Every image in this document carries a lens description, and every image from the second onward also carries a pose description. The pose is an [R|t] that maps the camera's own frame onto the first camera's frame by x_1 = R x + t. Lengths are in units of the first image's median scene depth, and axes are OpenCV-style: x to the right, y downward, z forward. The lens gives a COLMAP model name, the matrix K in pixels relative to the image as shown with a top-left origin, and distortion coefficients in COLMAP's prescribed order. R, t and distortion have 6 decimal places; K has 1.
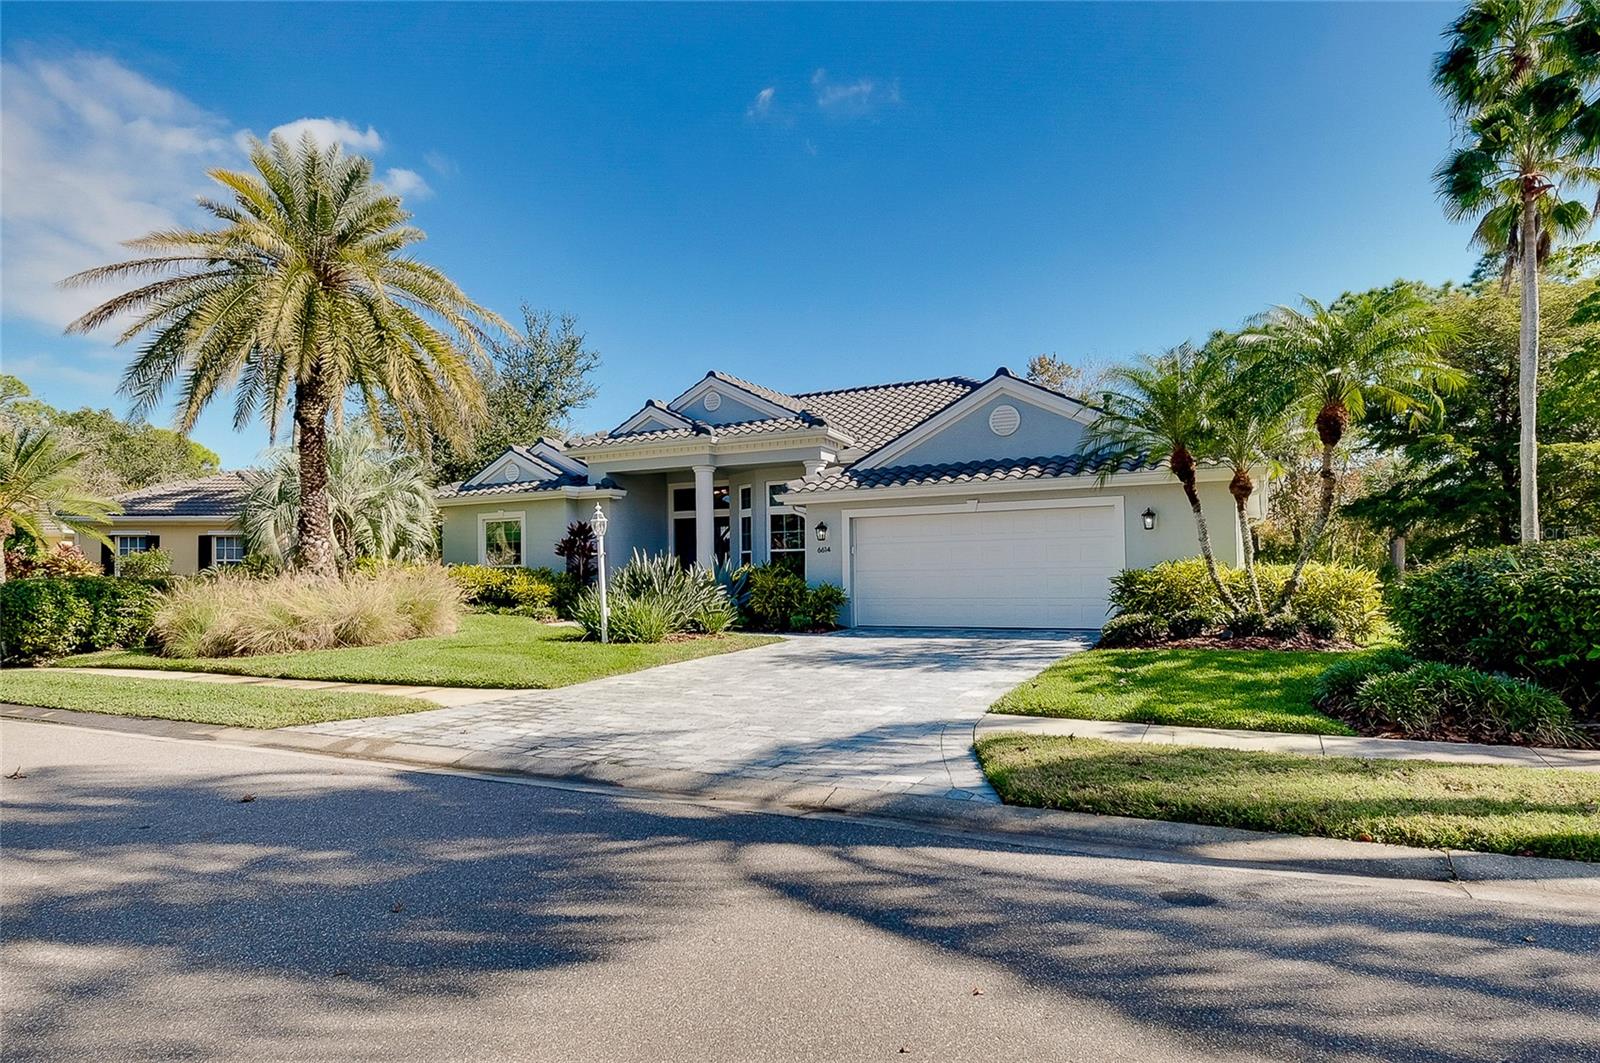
lens RADIAL K [[771.7, 0, 800.0], [0, 771.7, 536.9], [0, 0, 1]] dist [-0.003670, -0.000620]
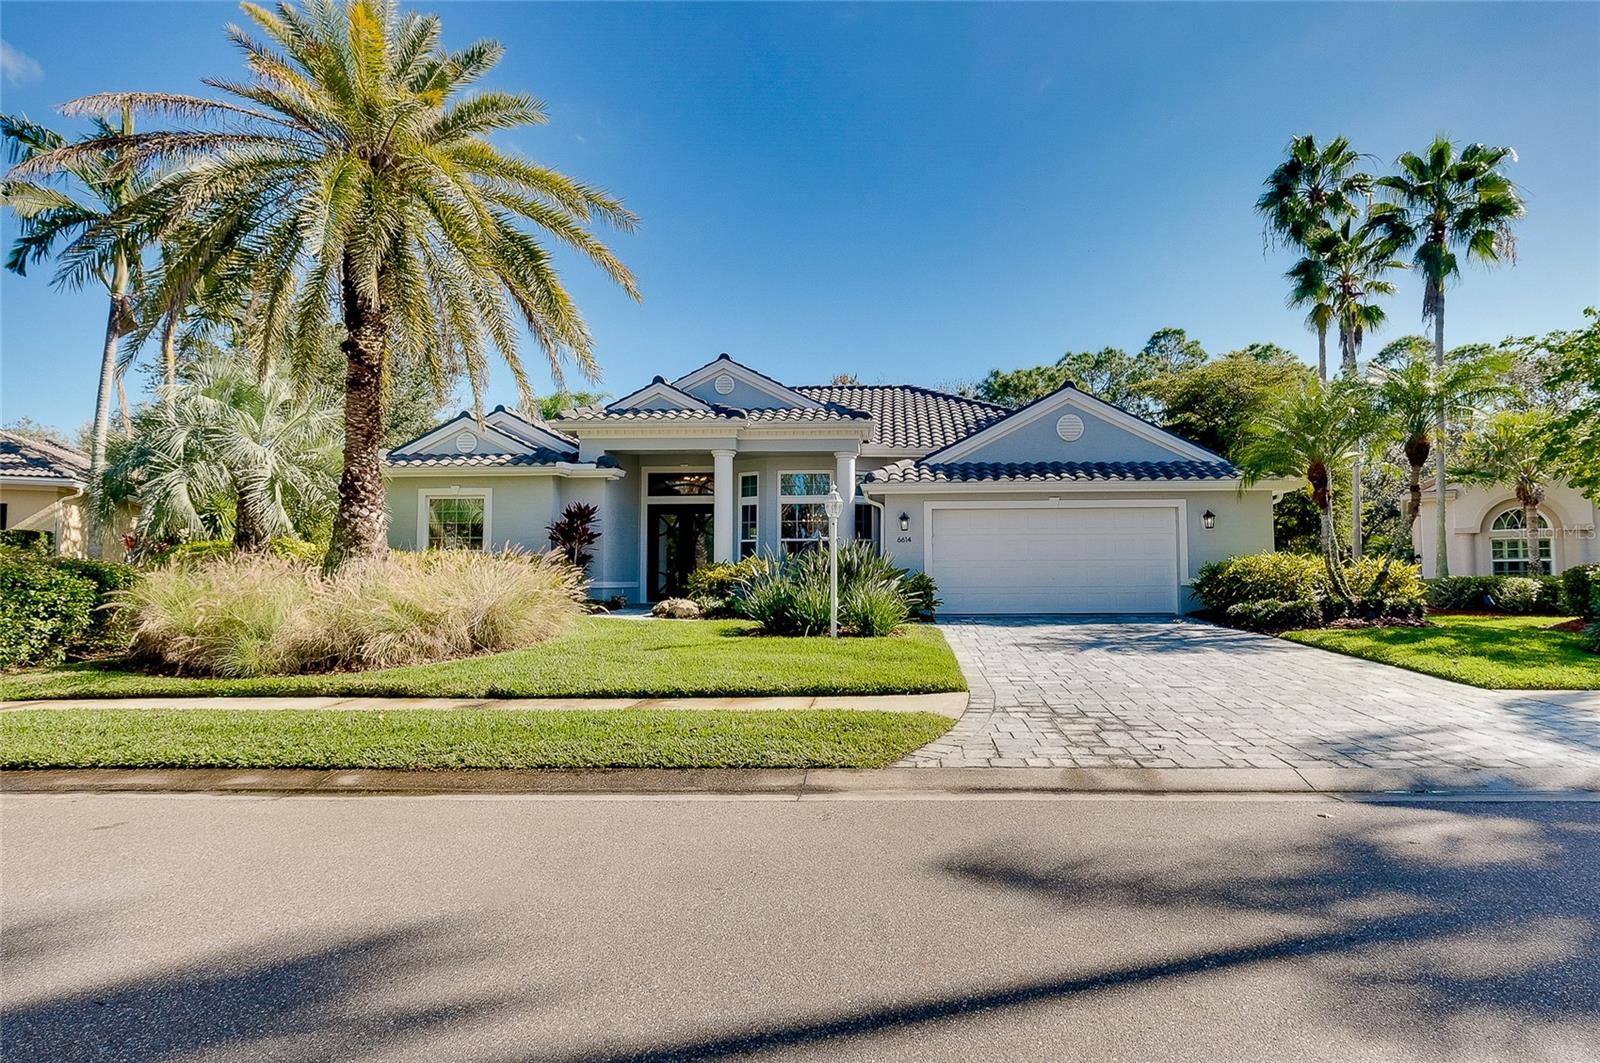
lens RADIAL K [[705.1, 0, 800.8], [0, 705.1, 525.0], [0, 0, 1]] dist [-0.000150, -0.000111]
pose [[0.928422, 0.029607, 0.370345, -0.438679], [-0.026049, 0.999554, -0.014607, 0.014329], [-0.370612, 0.003914, 0.928779, 0.177458]]
